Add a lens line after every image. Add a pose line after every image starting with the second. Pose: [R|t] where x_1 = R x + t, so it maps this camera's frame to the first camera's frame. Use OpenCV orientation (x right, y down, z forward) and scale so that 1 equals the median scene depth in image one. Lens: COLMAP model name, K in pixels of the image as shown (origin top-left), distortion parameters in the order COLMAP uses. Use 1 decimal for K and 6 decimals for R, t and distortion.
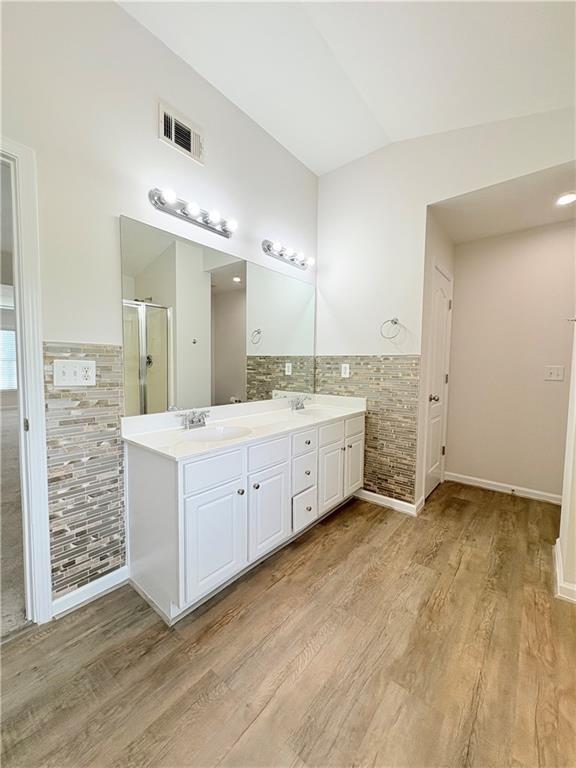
lens RADIAL K [[305.3, 0, 288.9], [0, 305.3, 384.9], [0, 0, 1]] dist [0.000315, 0.000123]
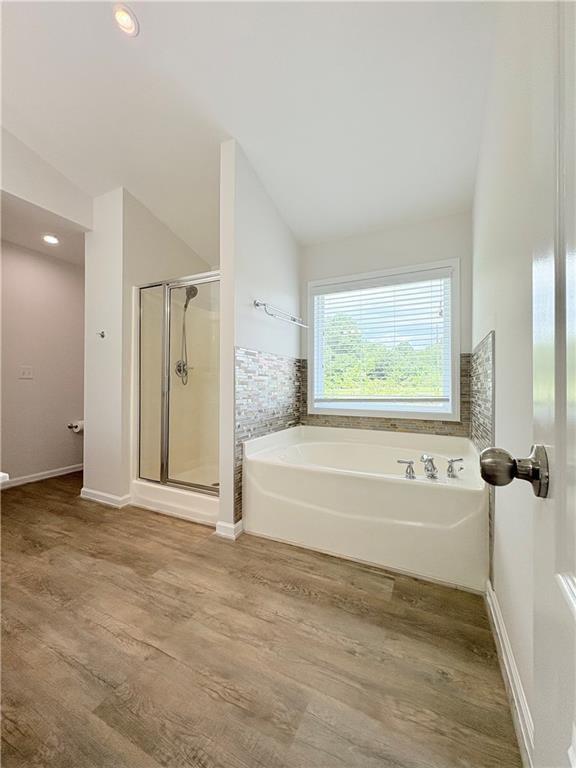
lens RADIAL K [[305.3, 0, 288.2], [0, 305.3, 384.8], [0, 0, 1]] dist [0.000315, 0.000123]
pose [[-0.228337, -0.012456, 0.973502, -0.980826], [0.059543, 0.997868, 0.026734, 0.074611], [-0.971760, 0.064070, -0.227109, 0.540453]]
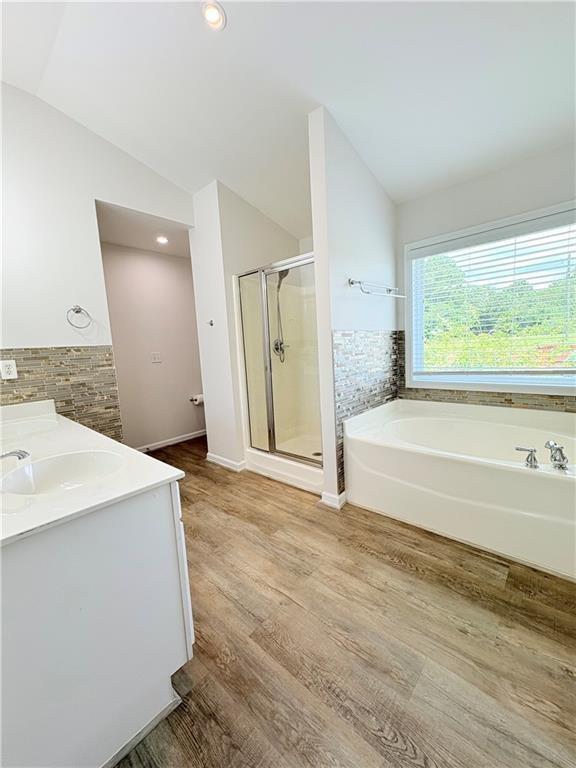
lens RADIAL K [[305.3, 0, 287.8], [0, 305.3, 384.7], [0, 0, 1]] dist [0.000315, 0.000123]
pose [[0.045514, -0.141140, 0.988943, -1.018909], [0.123260, 0.983197, 0.134648, -0.054397], [-0.991330, 0.115769, 0.062146, 0.598590]]
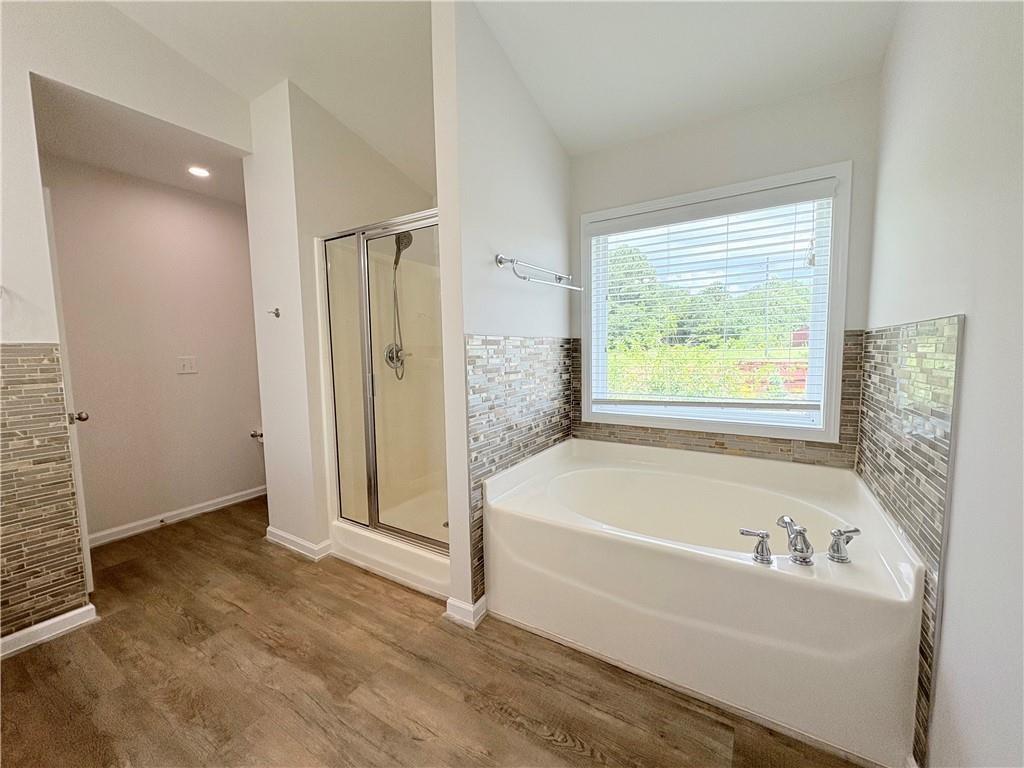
lens RADIAL K [[407.1, 0, 511.9], [0, 407.1, 385.7], [0, 0, 1]] dist [0.000315, 0.000123]
pose [[-0.133781, -0.100119, 0.985941, -0.725618], [0.083890, 0.990169, 0.111931, -0.060634], [-0.987454, 0.097685, -0.124066, 0.472634]]
